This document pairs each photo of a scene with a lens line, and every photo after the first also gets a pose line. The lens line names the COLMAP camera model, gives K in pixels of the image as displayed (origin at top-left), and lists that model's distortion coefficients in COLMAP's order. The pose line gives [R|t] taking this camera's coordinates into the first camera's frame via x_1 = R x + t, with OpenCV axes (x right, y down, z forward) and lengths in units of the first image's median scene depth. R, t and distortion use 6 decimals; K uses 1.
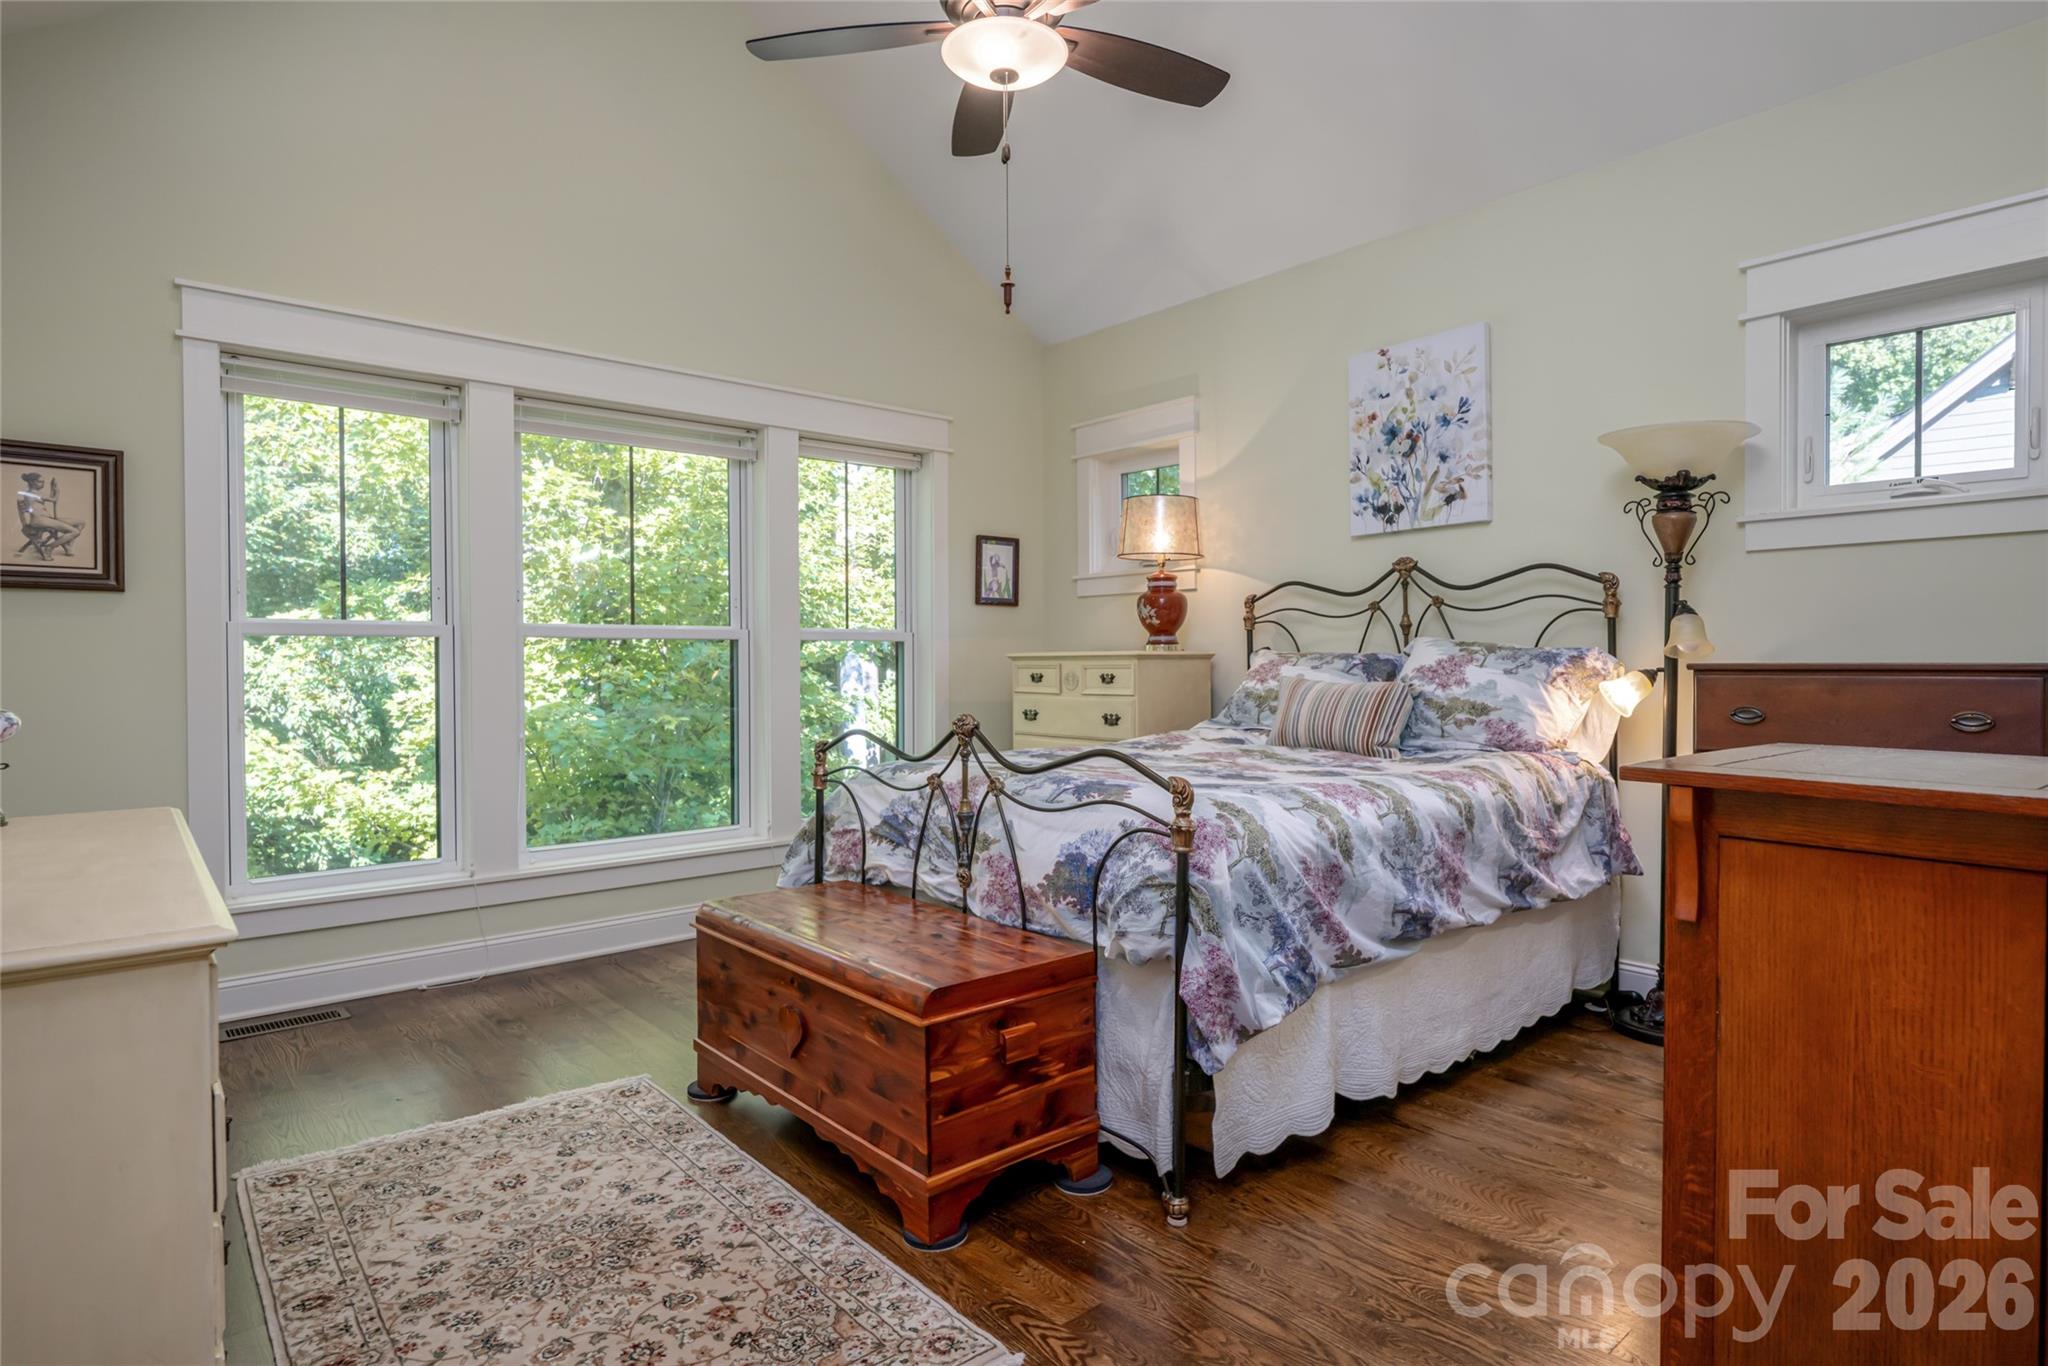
lens RADIAL K [[1079.6, 0, 1017.3], [0, 1079.6, 670.8], [0, 0, 1]] dist [-0.000563, 0.000222]
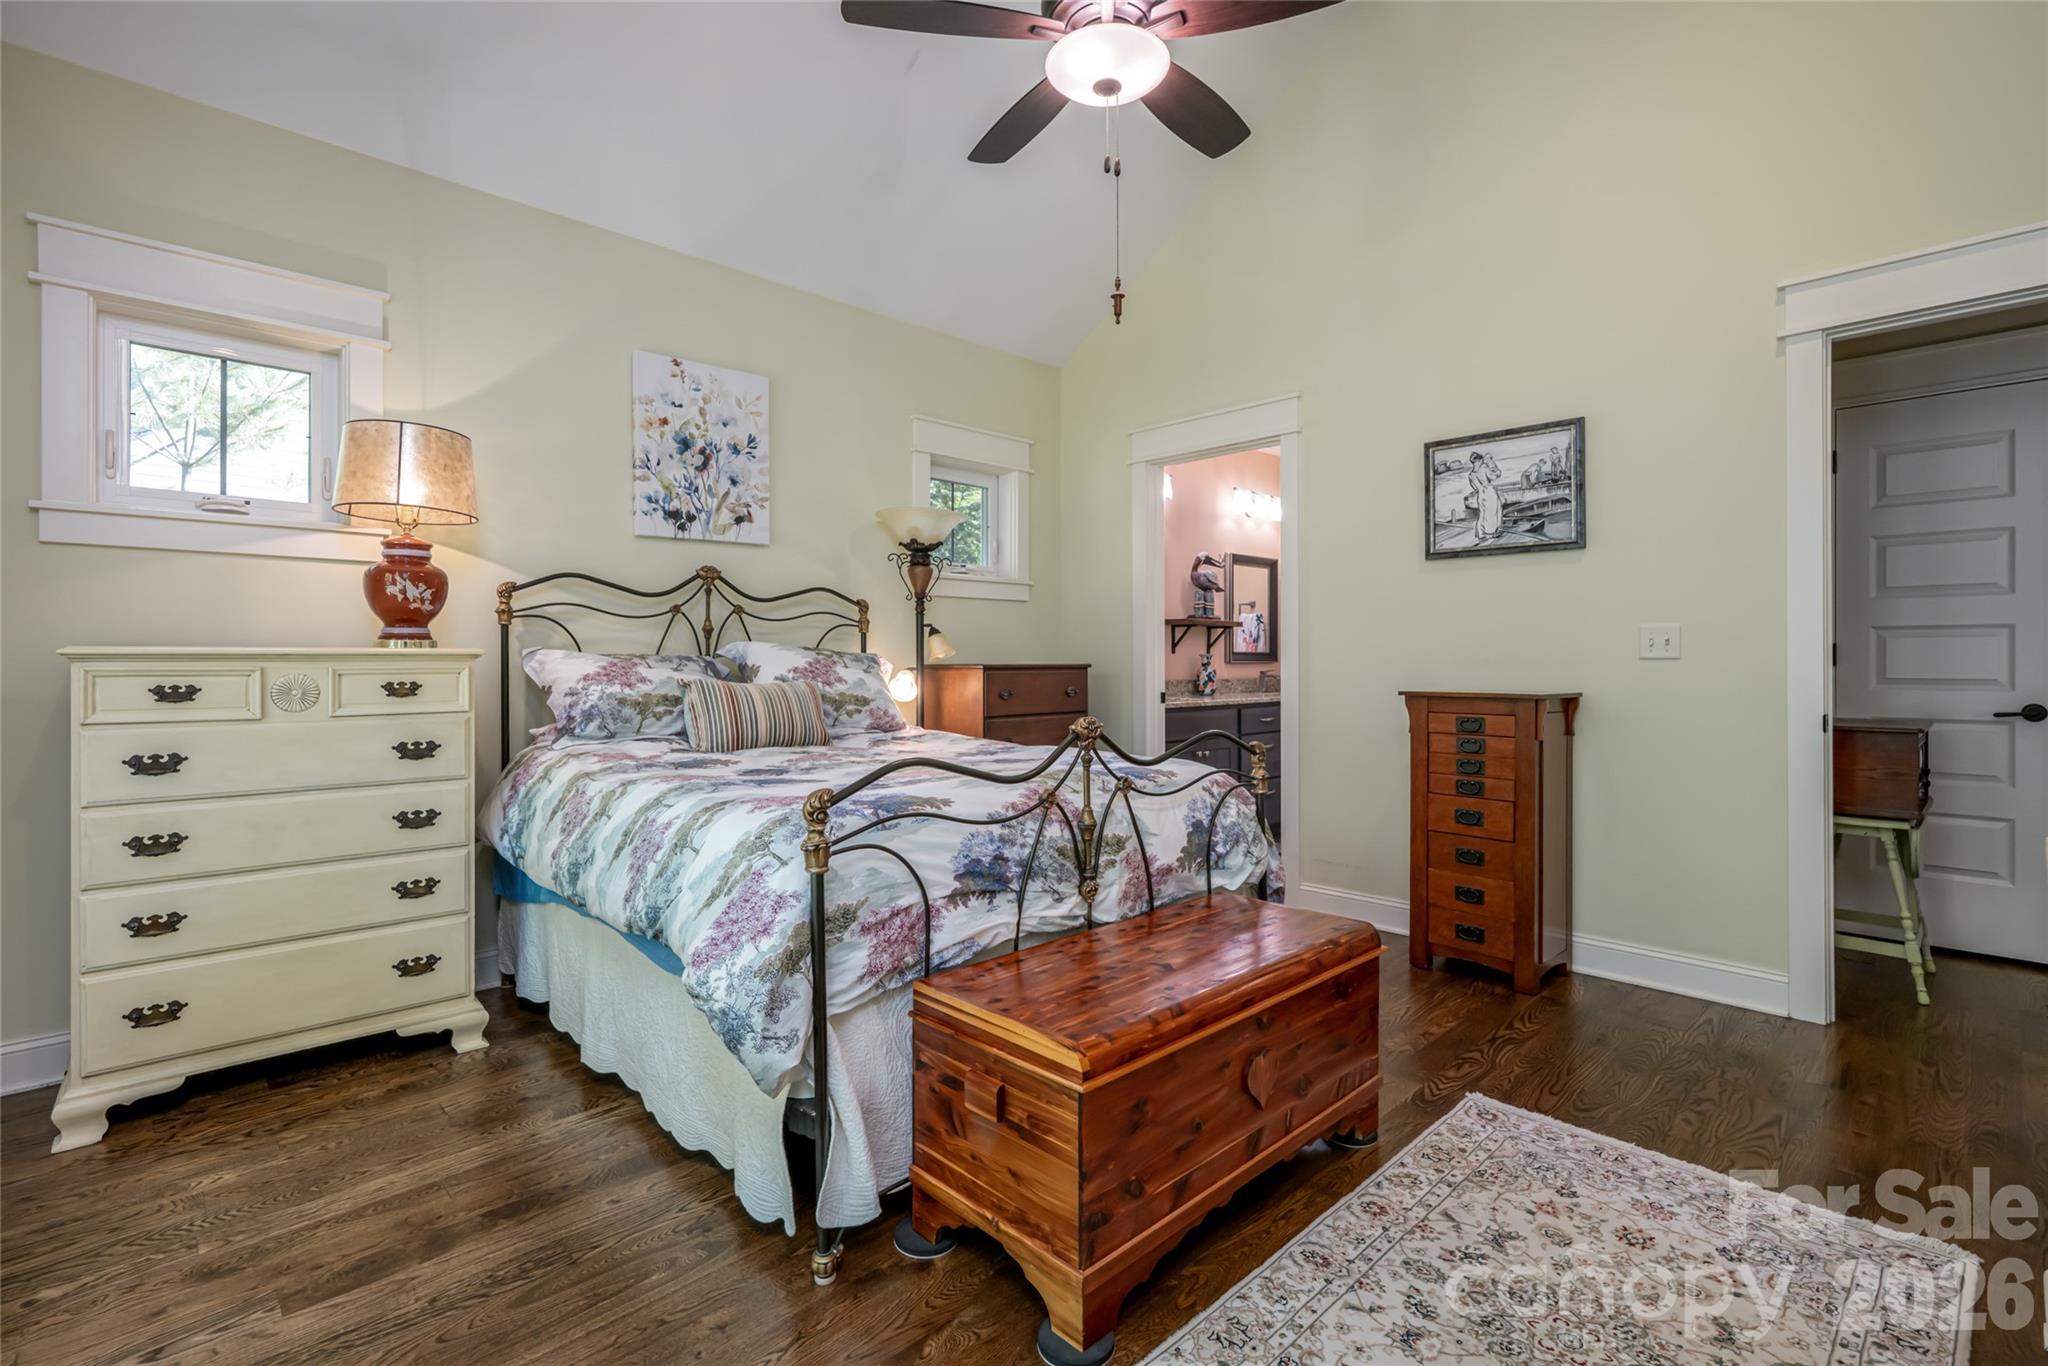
lens RADIAL K [[936.4, 0, 1021.3], [0, 936.4, 657.0], [0, 0, 1]] dist [0.000067, -0.000032]
pose [[-0.055525, 0.008784, 0.998419, -0.606083], [0.010281, 0.999913, -0.008225, -0.004414], [-0.998404, 0.009808, -0.055611, 0.775577]]
